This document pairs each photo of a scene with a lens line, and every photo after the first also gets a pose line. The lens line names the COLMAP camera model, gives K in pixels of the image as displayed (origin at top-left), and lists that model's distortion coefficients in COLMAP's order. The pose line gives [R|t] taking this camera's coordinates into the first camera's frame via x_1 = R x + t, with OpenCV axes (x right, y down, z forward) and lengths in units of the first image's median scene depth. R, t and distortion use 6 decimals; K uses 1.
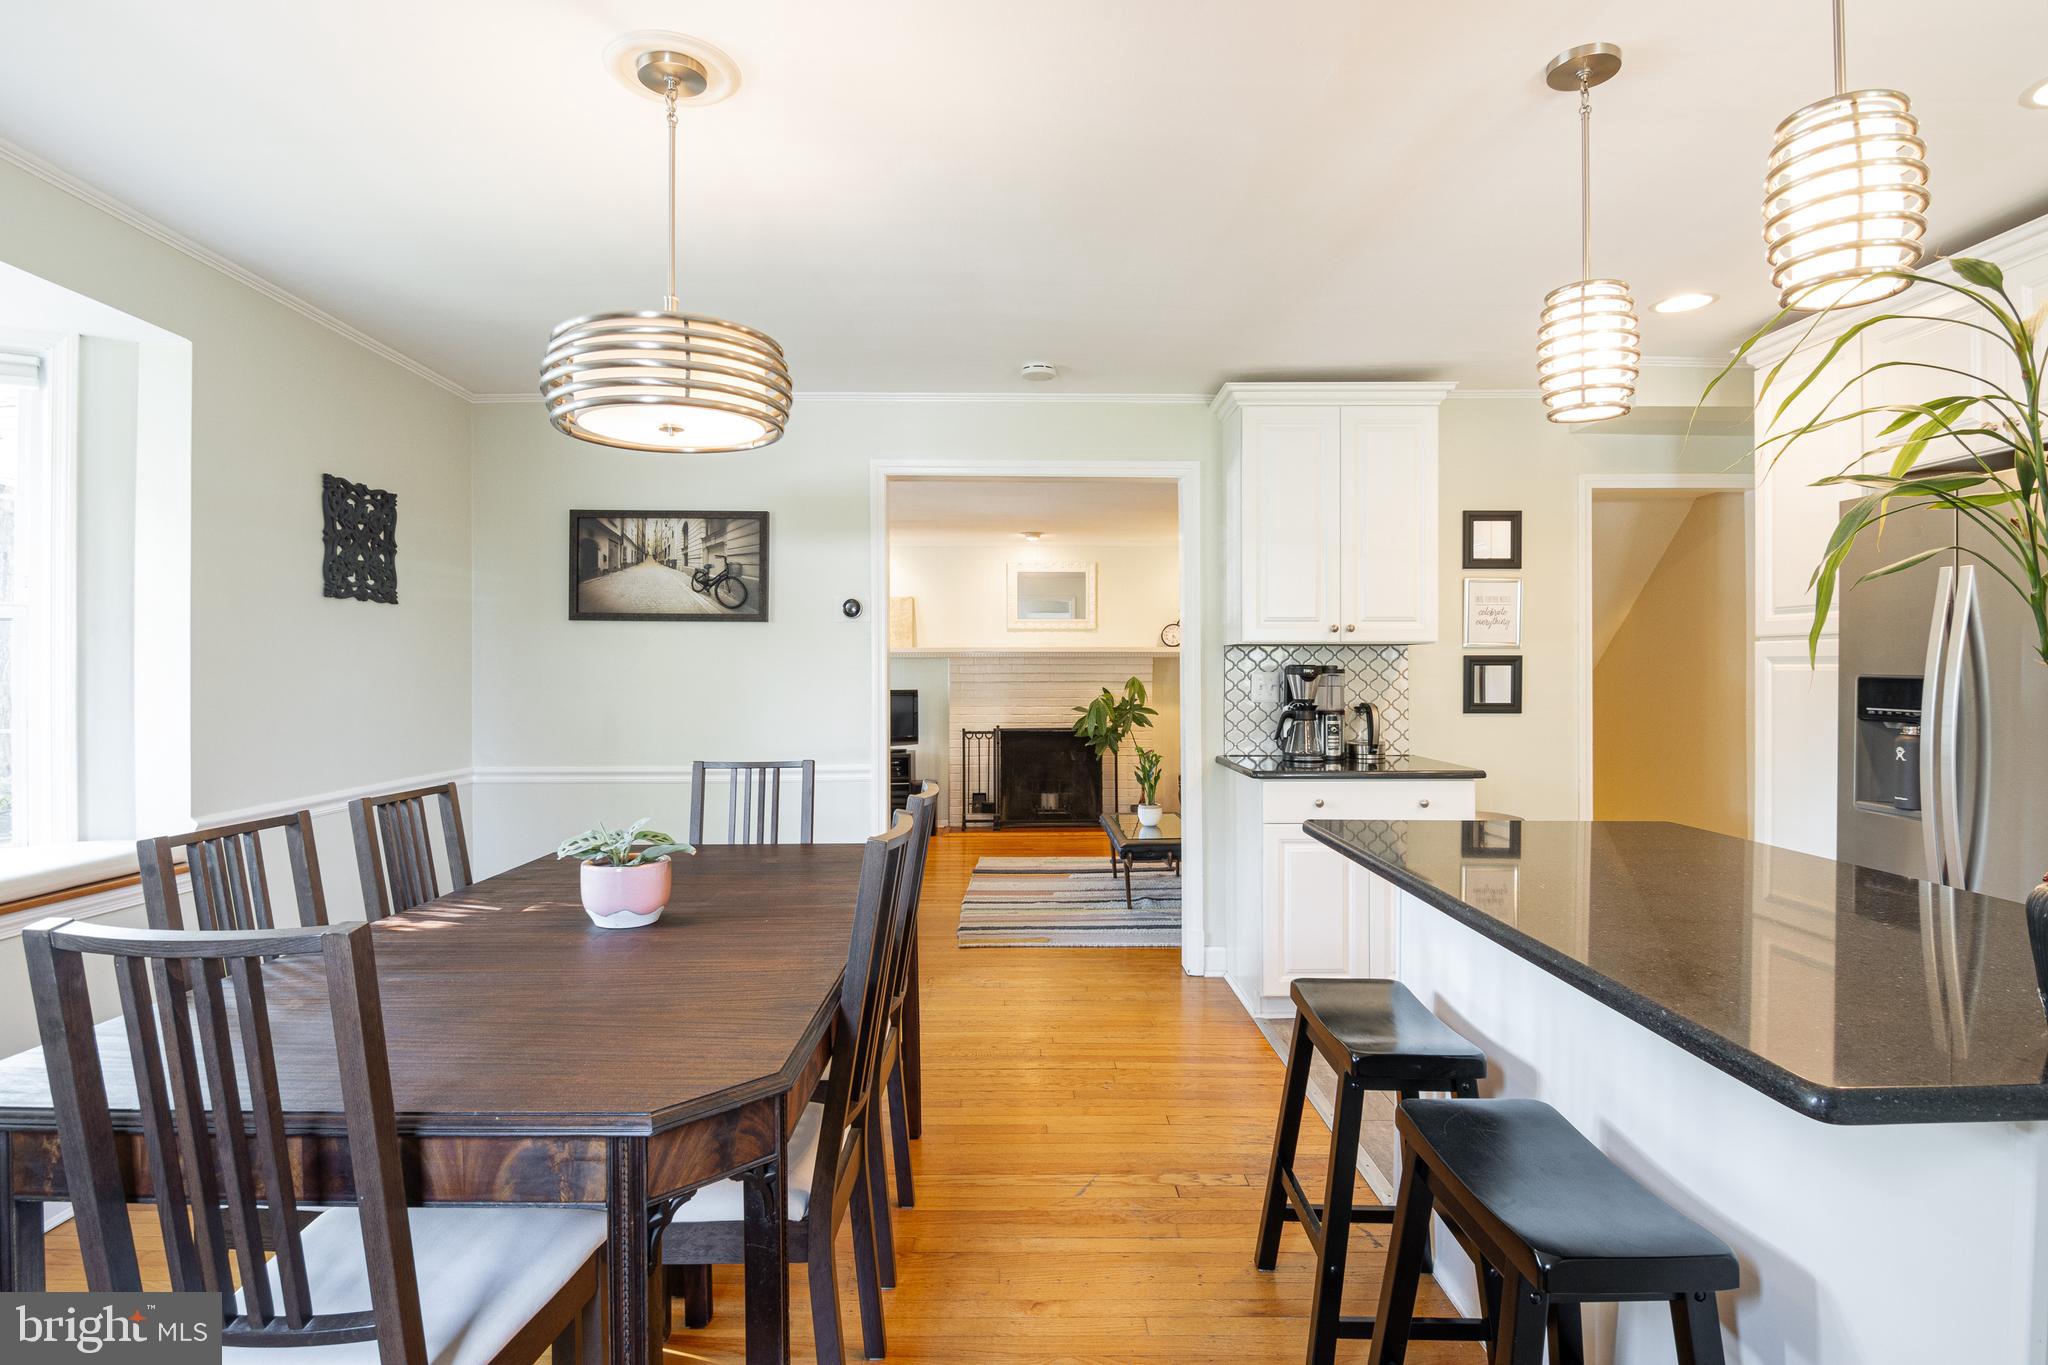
lens RADIAL K [[1052.5, 0, 996.4], [0, 1052.5, 678.0], [0, 0, 1]] dist [0.002071, -0.012639]
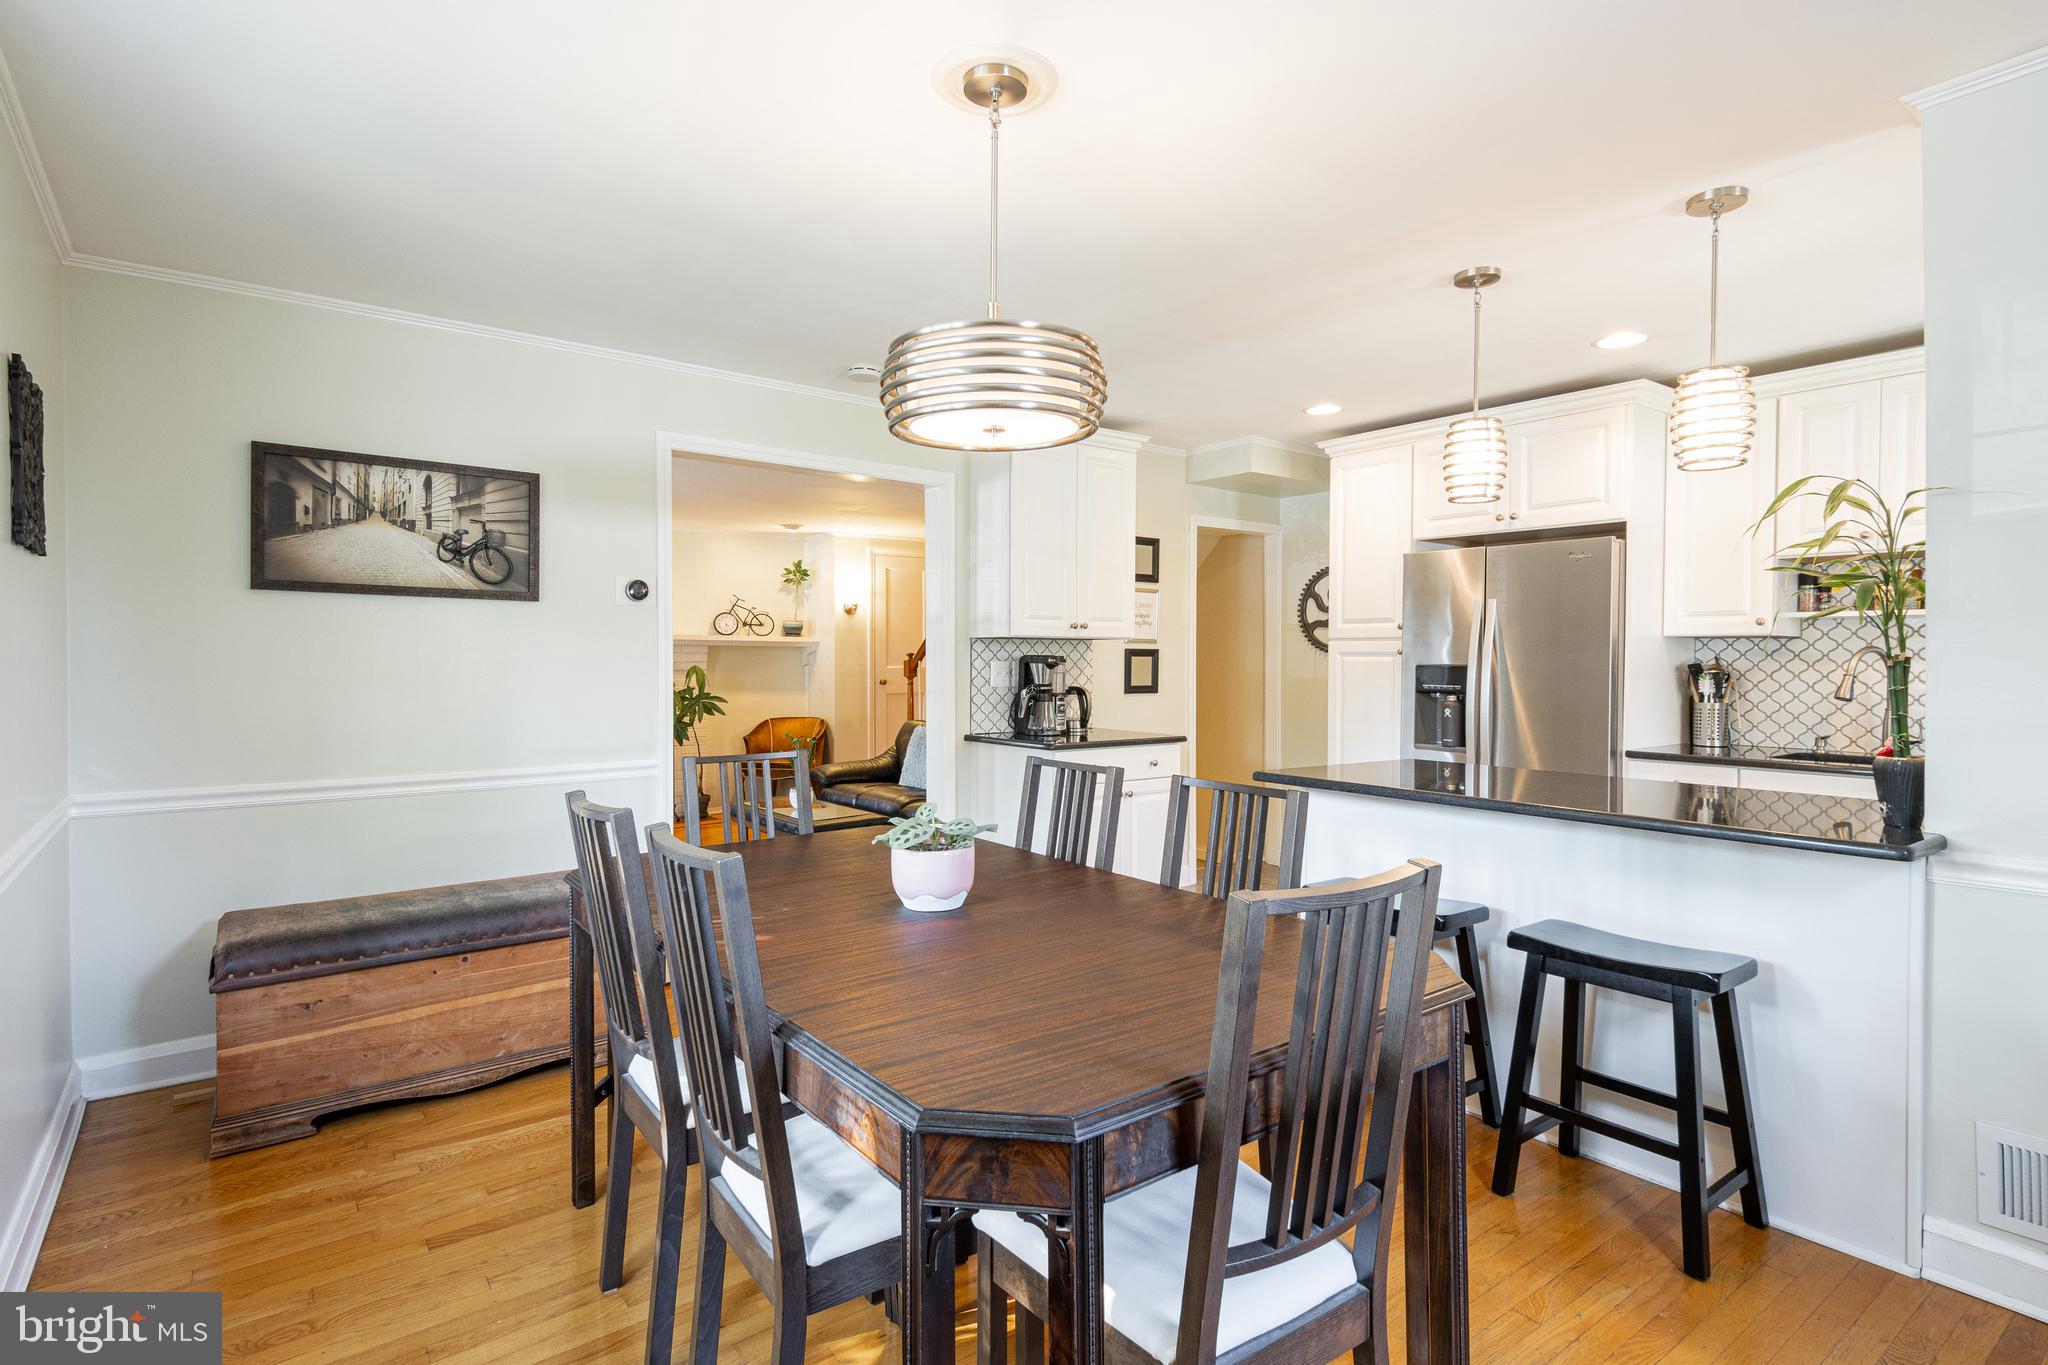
lens RADIAL K [[1052.5, 0, 1018.8], [0, 1052.5, 668.7], [0, 0, 1]] dist [0.002071, -0.012639]
pose [[0.790955, -0.000921, 0.611873, -0.434662], [-0.000196, 0.999998, 0.001760, 0.000806], [-0.611874, -0.001512, 0.790954, 0.070996]]
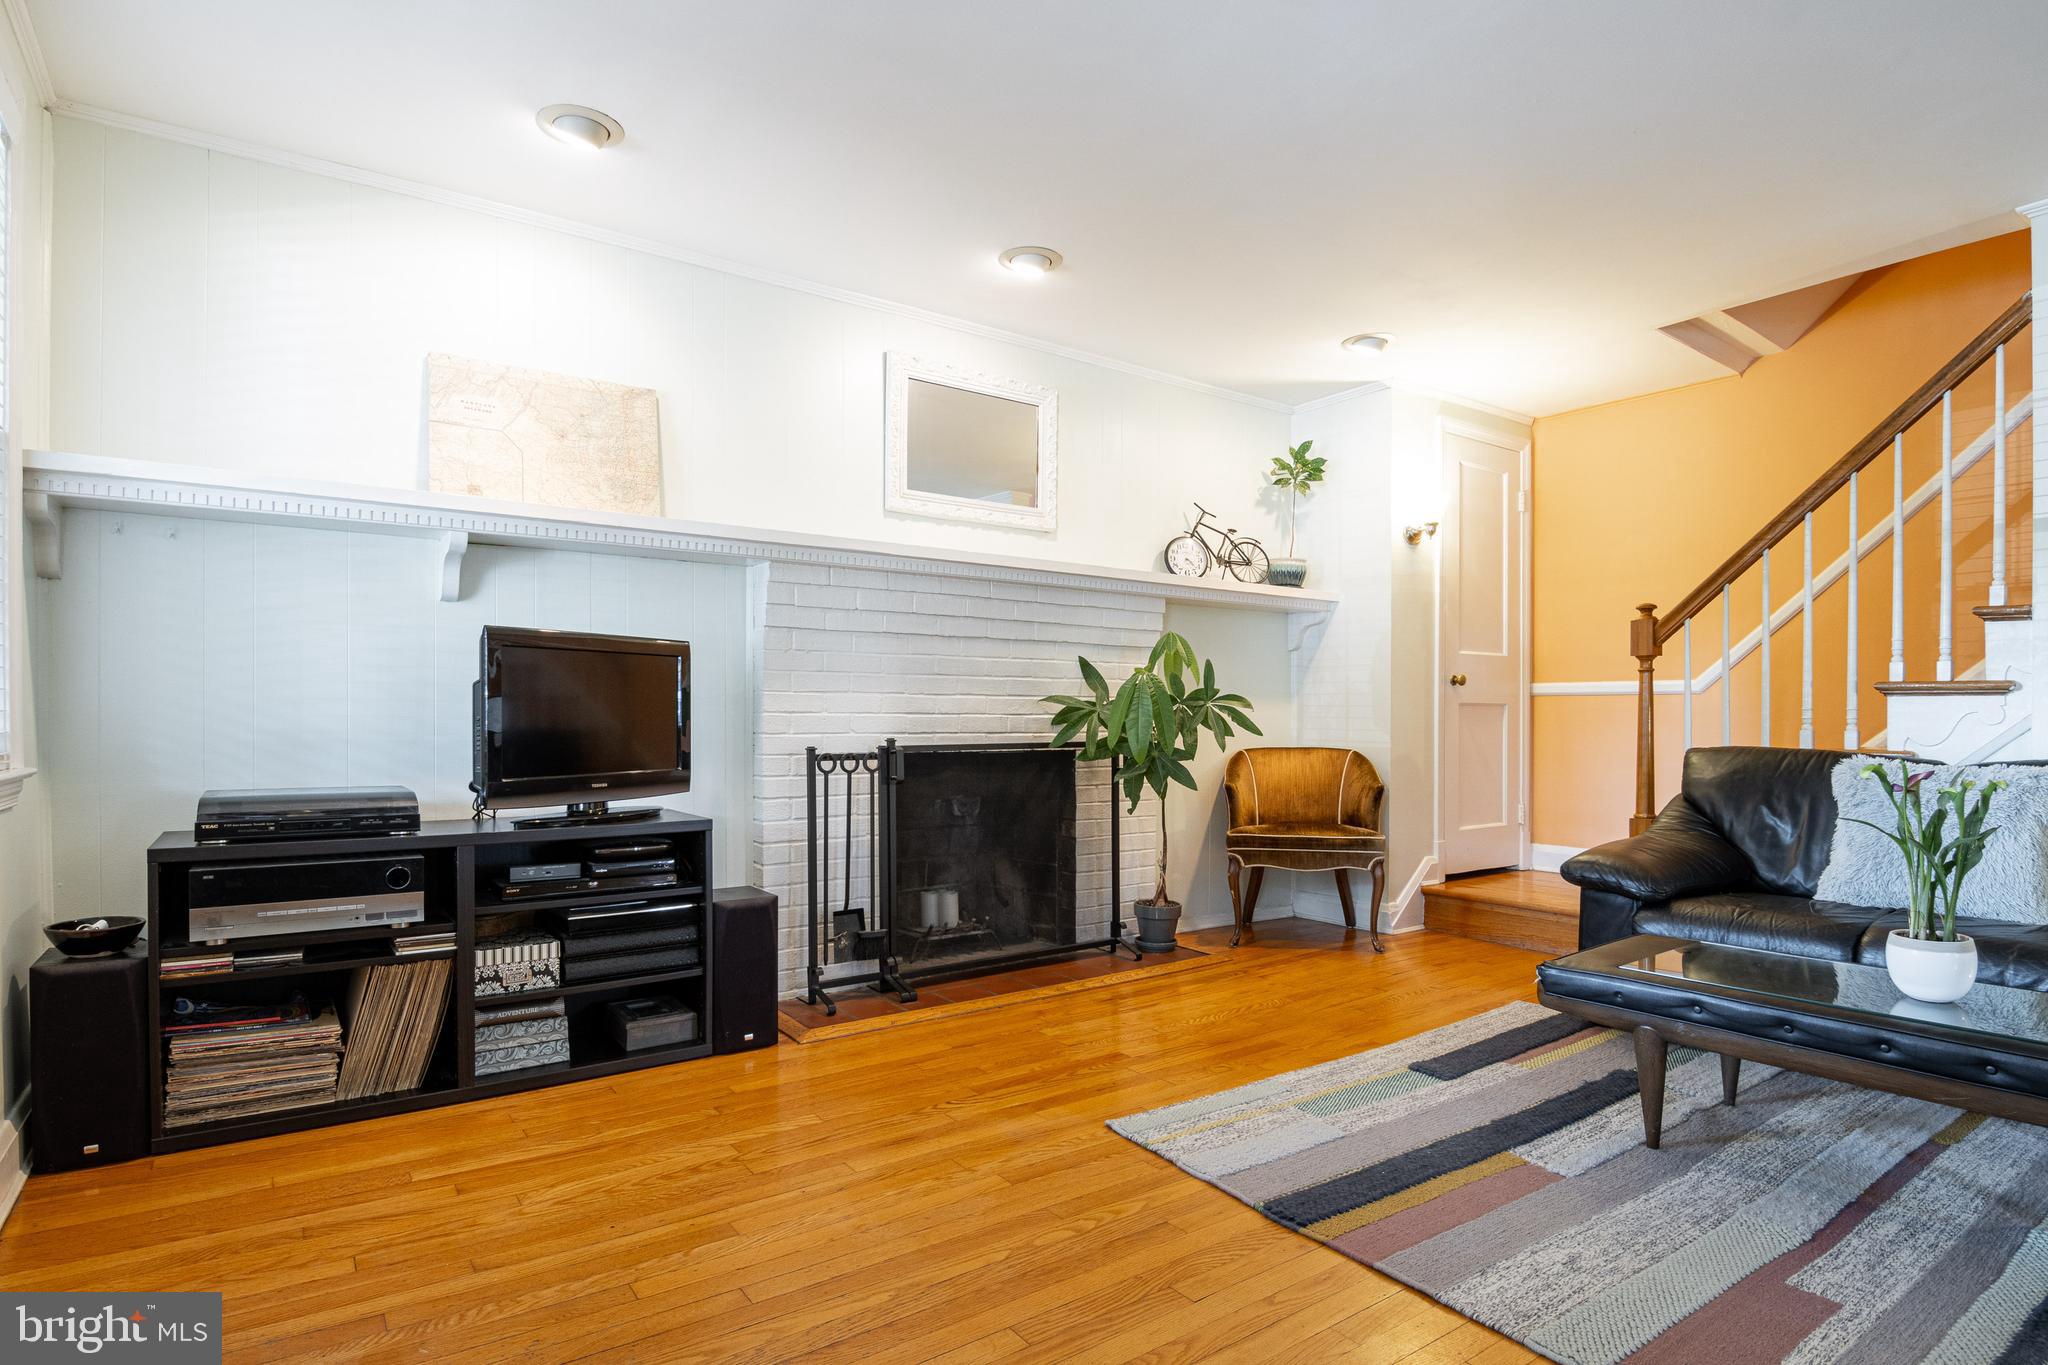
lens RADIAL K [[1052.5, 0, 1011.2], [0, 1052.5, 727.8], [0, 0, 1]] dist [0.002071, -0.012639]
pose [[0.807062, 0.001182, 0.590465, -0.384024], [-0.004795, 0.999978, 0.004552, 0.075045], [-0.590447, -0.006505, 0.807050, 1.241816]]
